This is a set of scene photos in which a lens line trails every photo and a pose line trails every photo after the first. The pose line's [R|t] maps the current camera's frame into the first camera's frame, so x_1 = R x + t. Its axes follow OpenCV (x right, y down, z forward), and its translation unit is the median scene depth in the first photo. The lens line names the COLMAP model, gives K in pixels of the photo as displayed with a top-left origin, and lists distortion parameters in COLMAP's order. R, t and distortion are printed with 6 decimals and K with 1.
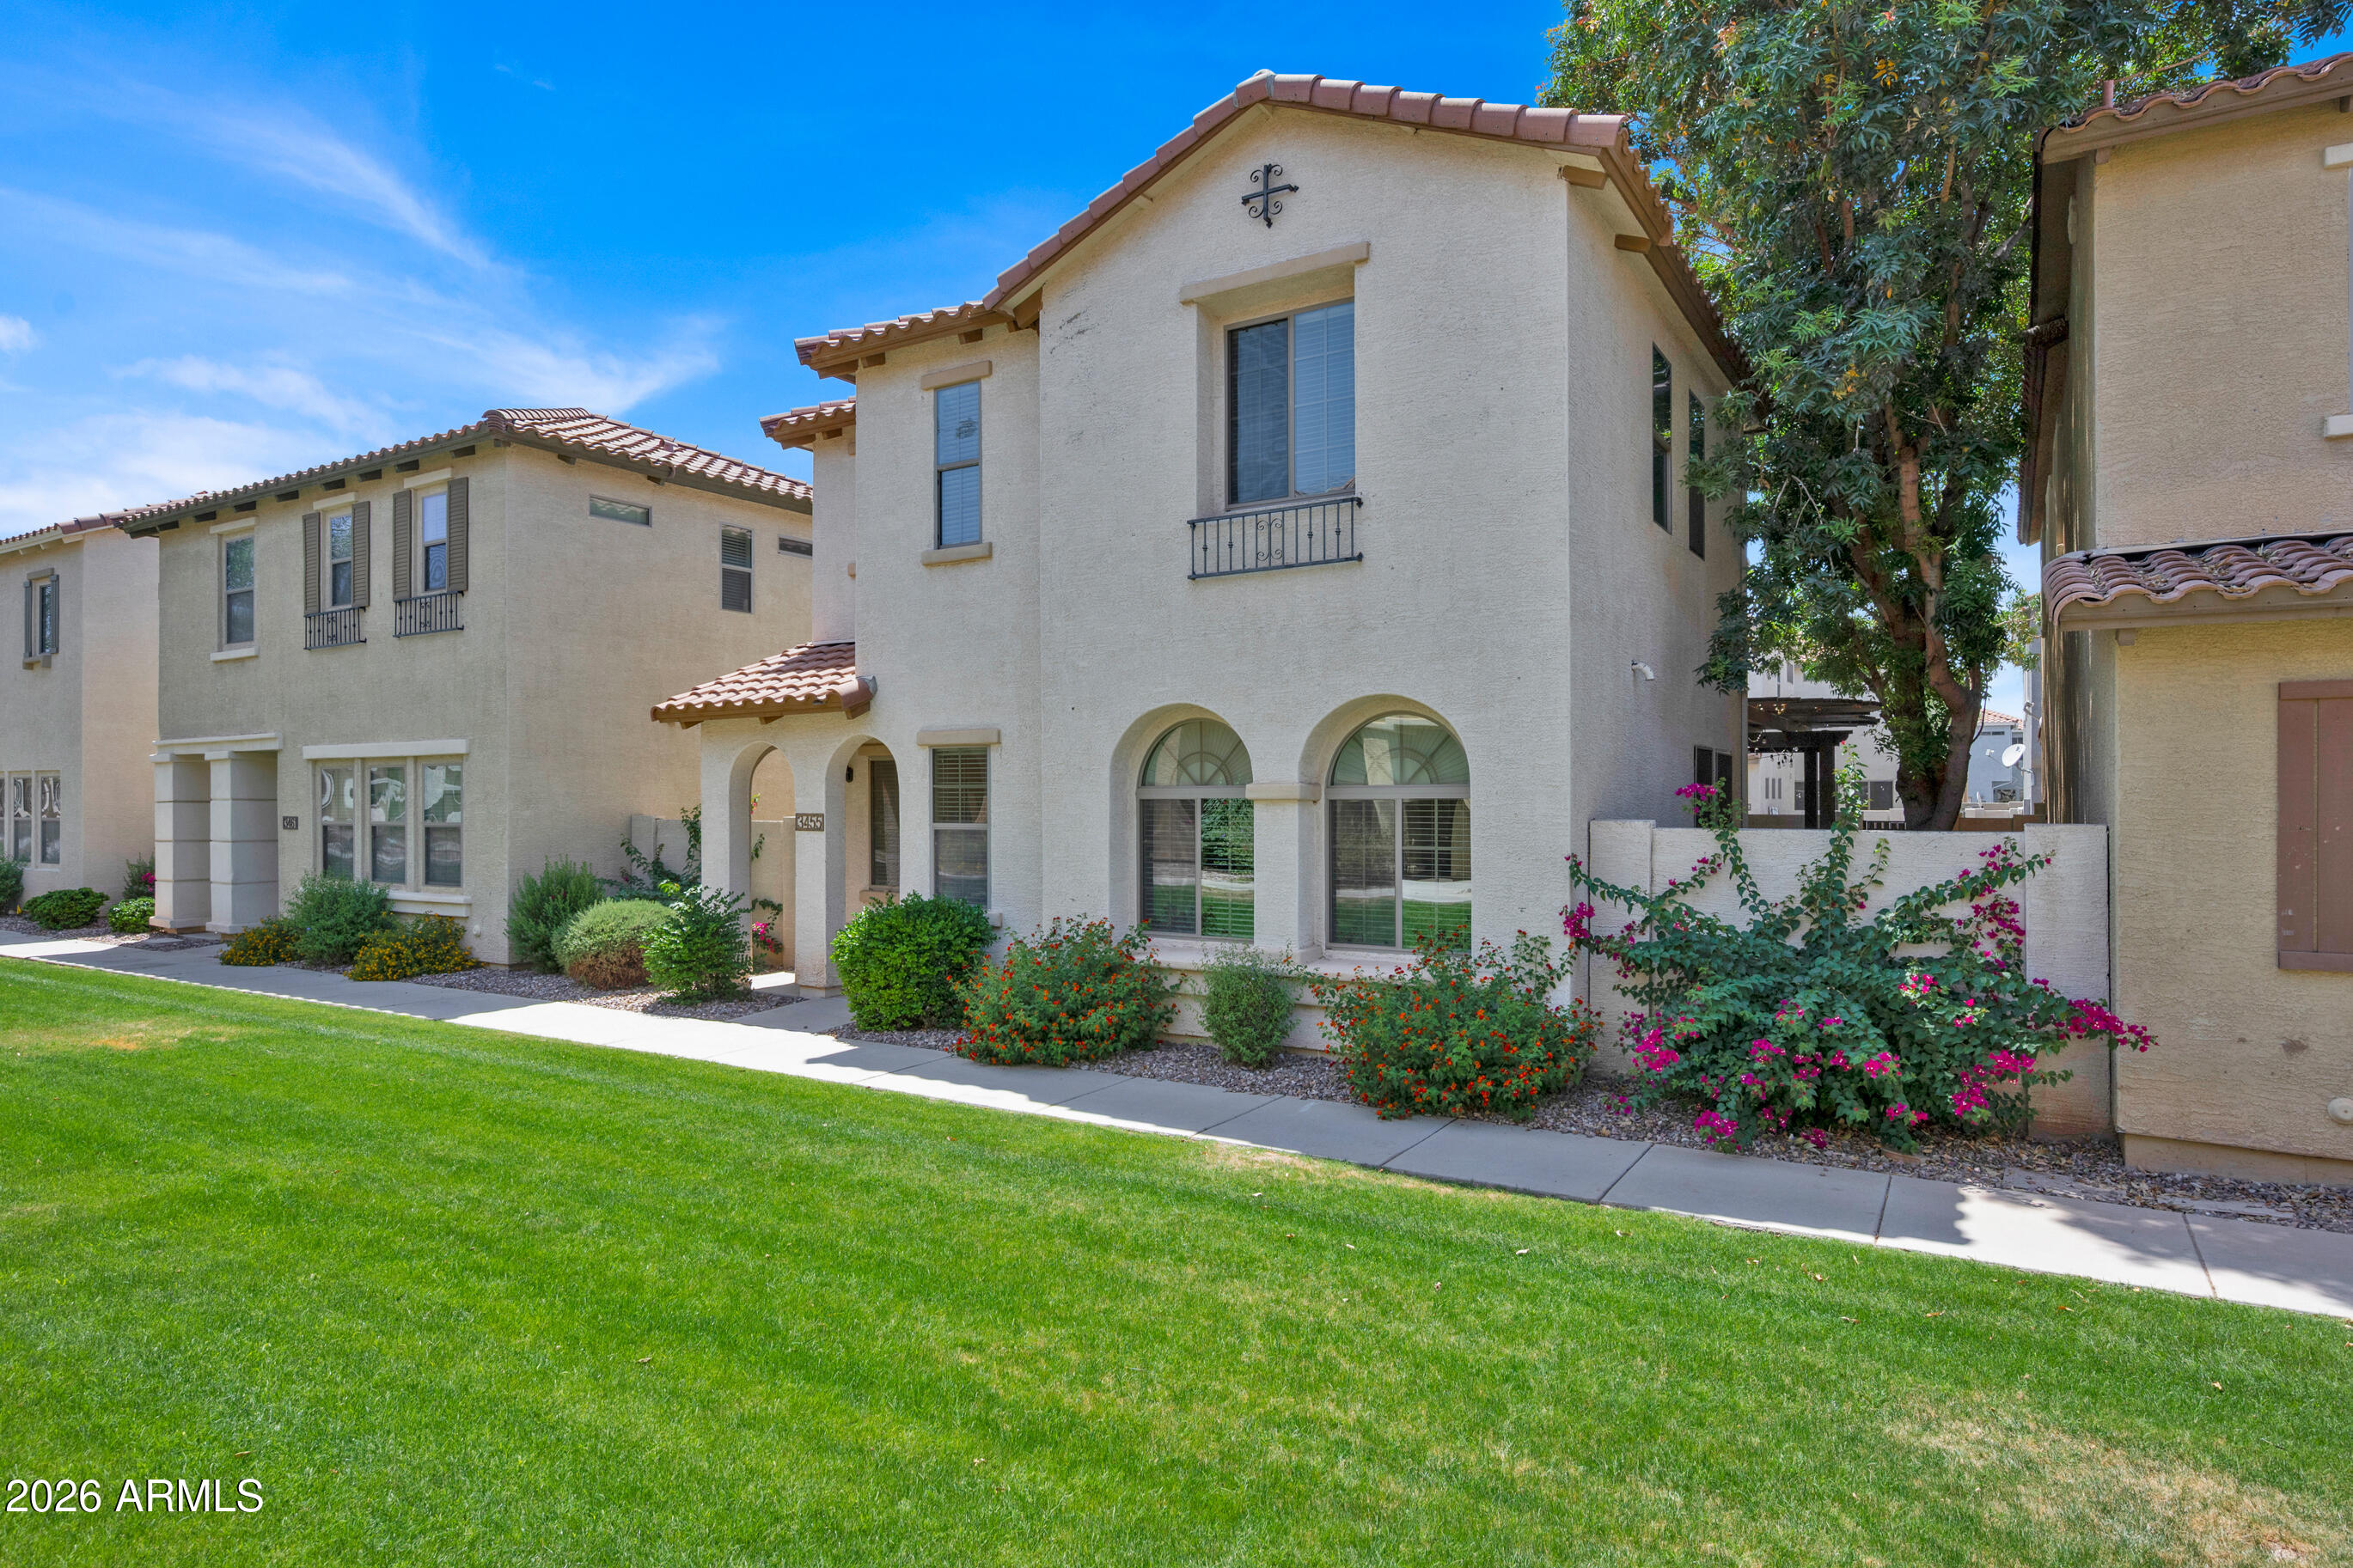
lens RADIAL K [[1316.8, 0, 1164.9], [0, 1316.8, 785.1], [0, 0, 1]] dist [-0.003396, -0.000385]
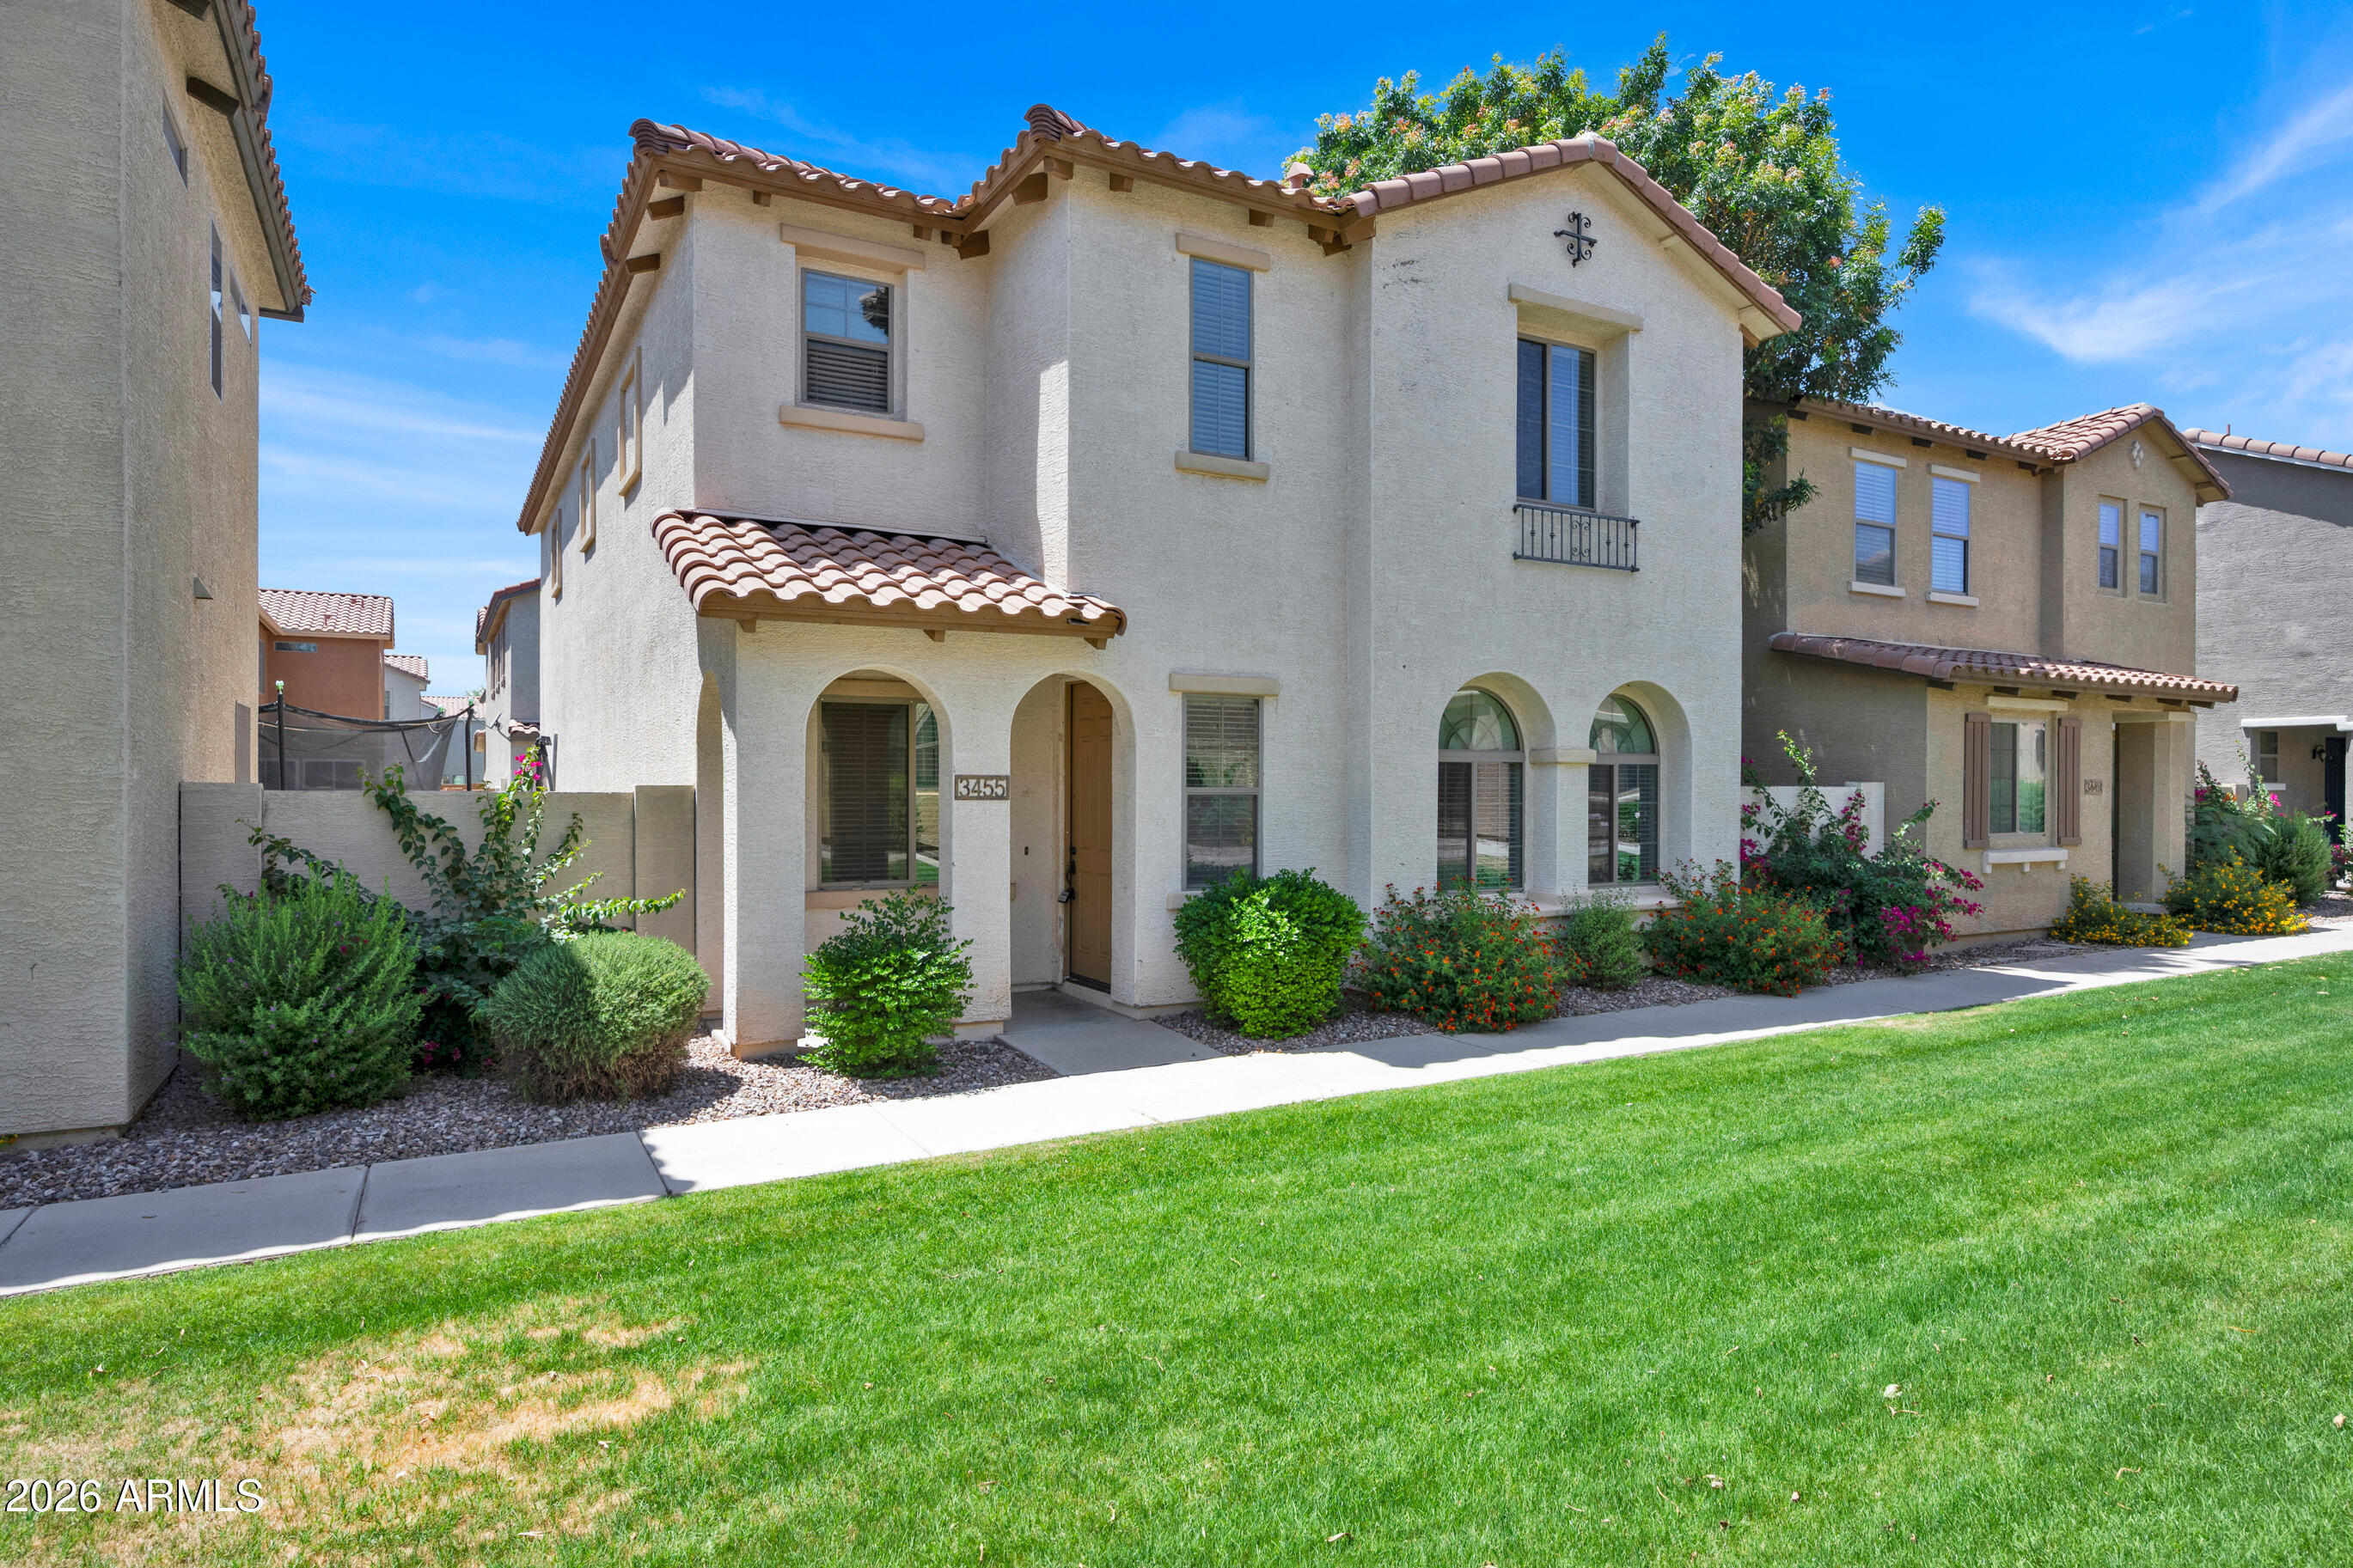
lens RADIAL K [[1316.8, 0, 1169.4], [0, 1316.8, 783.0], [0, 0, 1]] dist [-0.003396, -0.000385]
pose [[0.472345, 0.002307, 0.881411, -1.065457], [-0.013543, 0.999898, 0.004641, 0.026771], [-0.881310, -0.014129, 0.472328, 0.735772]]
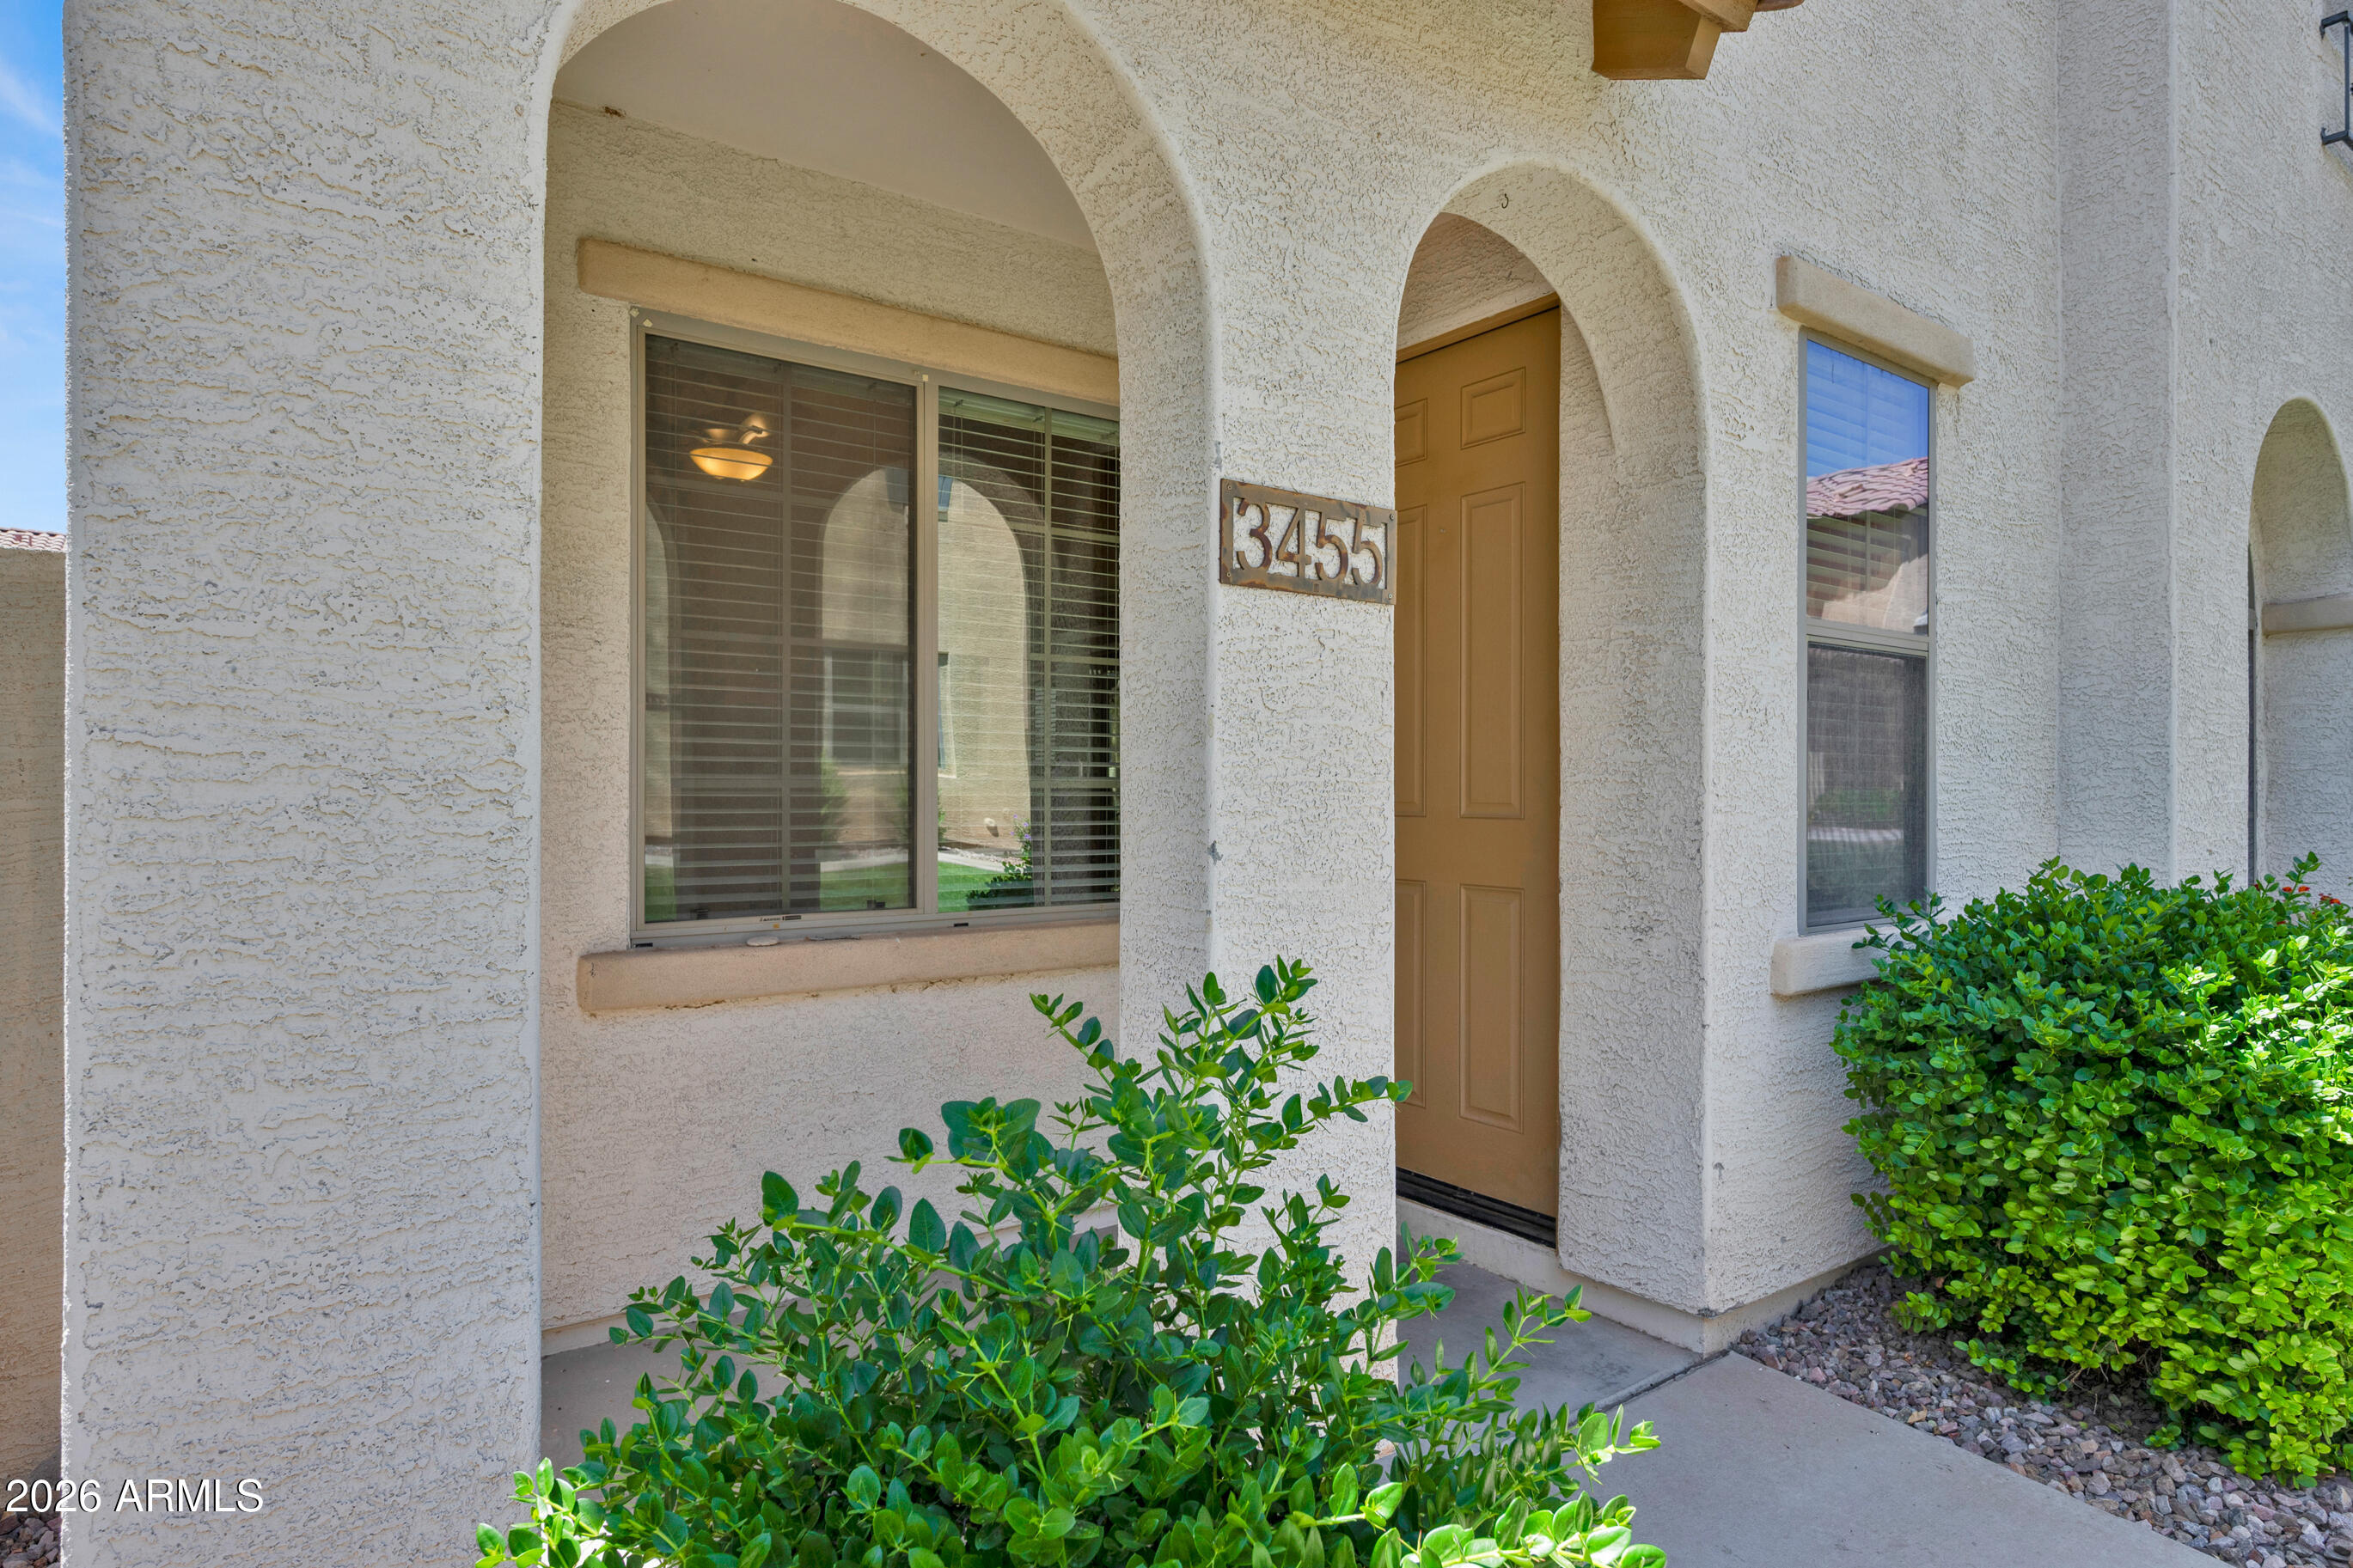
lens RADIAL K [[1316.8, 0, 1175.7], [0, 1316.8, 786.4], [0, 0, 1]] dist [-0.003396, -0.000385]
pose [[0.362500, 0.005316, 0.931969, -0.557298], [-0.010460, 0.999944, -0.001635, 0.076884], [-0.931925, -0.009156, 0.362535, 1.206691]]
